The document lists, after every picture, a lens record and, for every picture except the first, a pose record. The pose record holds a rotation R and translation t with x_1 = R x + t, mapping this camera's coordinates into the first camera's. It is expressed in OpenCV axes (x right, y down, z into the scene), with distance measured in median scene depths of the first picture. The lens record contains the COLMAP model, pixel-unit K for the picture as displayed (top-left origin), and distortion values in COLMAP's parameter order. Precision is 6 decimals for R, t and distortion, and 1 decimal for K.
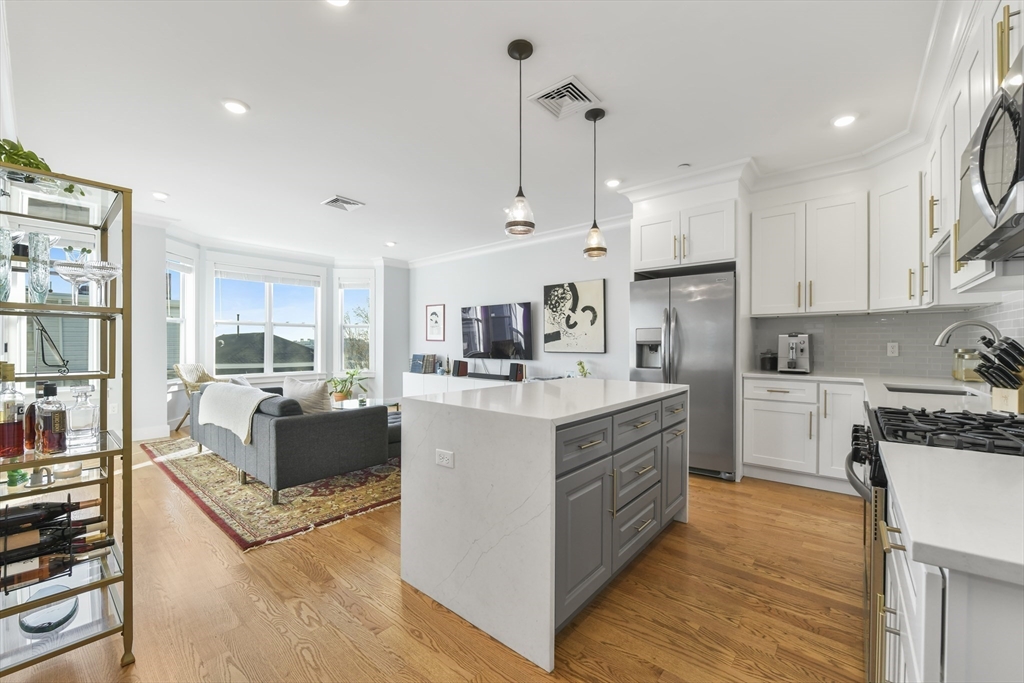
lens RADIAL K [[409.6, 0, 519.8], [0, 409.6, 343.9], [0, 0, 1]] dist [-0.010424, -0.000272]
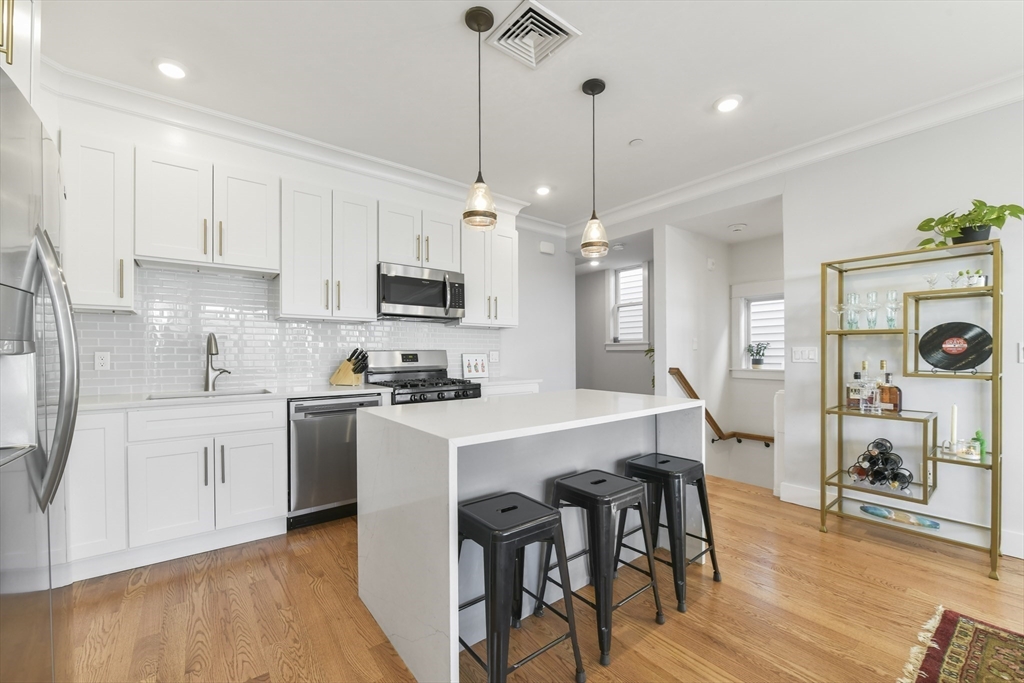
lens RADIAL K [[409.6, 0, 517.8], [0, 409.6, 356.1], [0, 0, 1]] dist [-0.010424, -0.000272]
pose [[-0.977932, 0.000088, 0.208922, -0.014557], [0.001737, 0.999969, 0.007709, 0.003263], [-0.208914, 0.007901, -0.977902, 1.115253]]
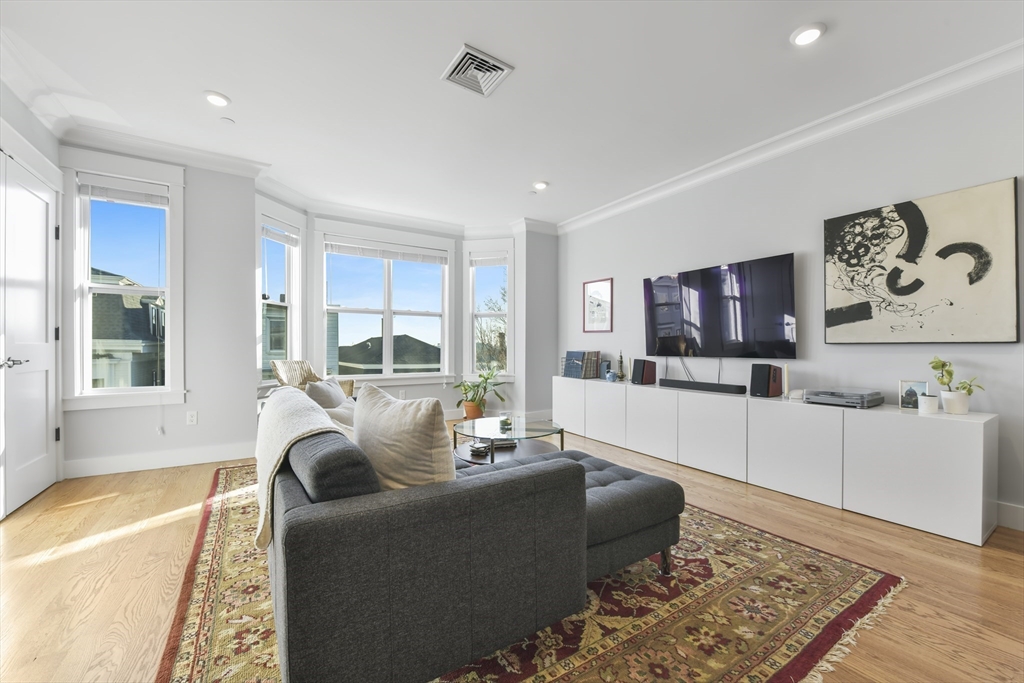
lens RADIAL K [[409.6, 0, 518.2], [0, 409.6, 349.5], [0, 0, 1]] dist [-0.010424, -0.000272]
pose [[0.955839, 0.000651, -0.293889, -0.235931], [0.000351, 0.999994, 0.003357, 0.035831], [0.293889, -0.003312, 0.955834, 0.530613]]
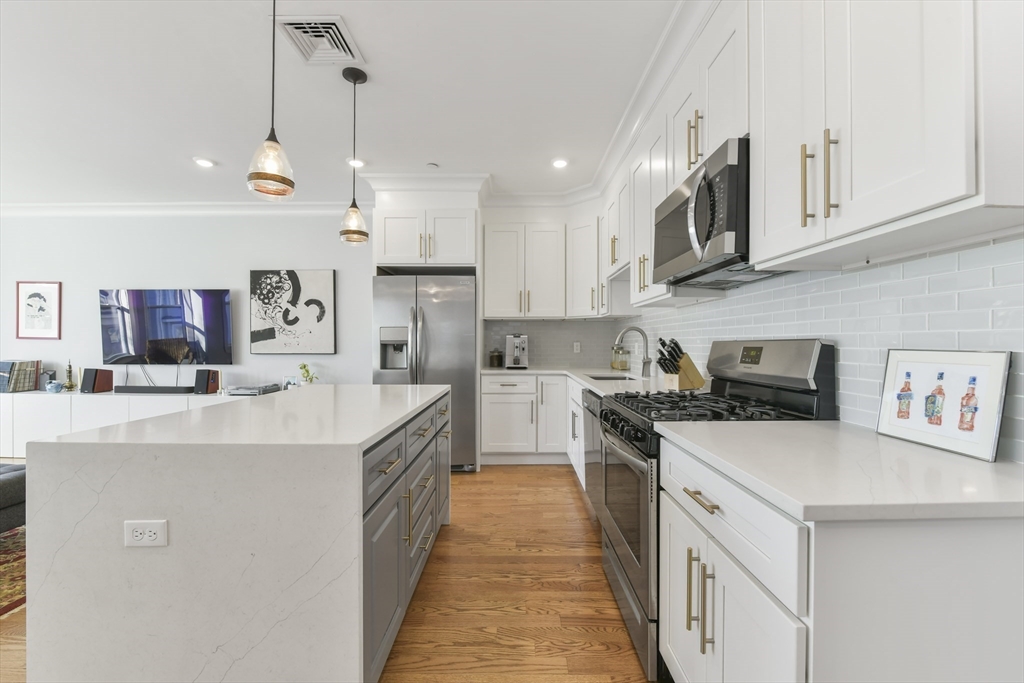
lens RADIAL K [[409.6, 0, 518.0], [0, 409.6, 341.6], [0, 0, 1]] dist [-0.010424, -0.000272]
pose [[0.767233, 0.002061, 0.641365, -0.069552], [0.000724, 0.999991, -0.004079, -0.000220], [-0.641368, 0.003594, 0.767225, 0.089380]]
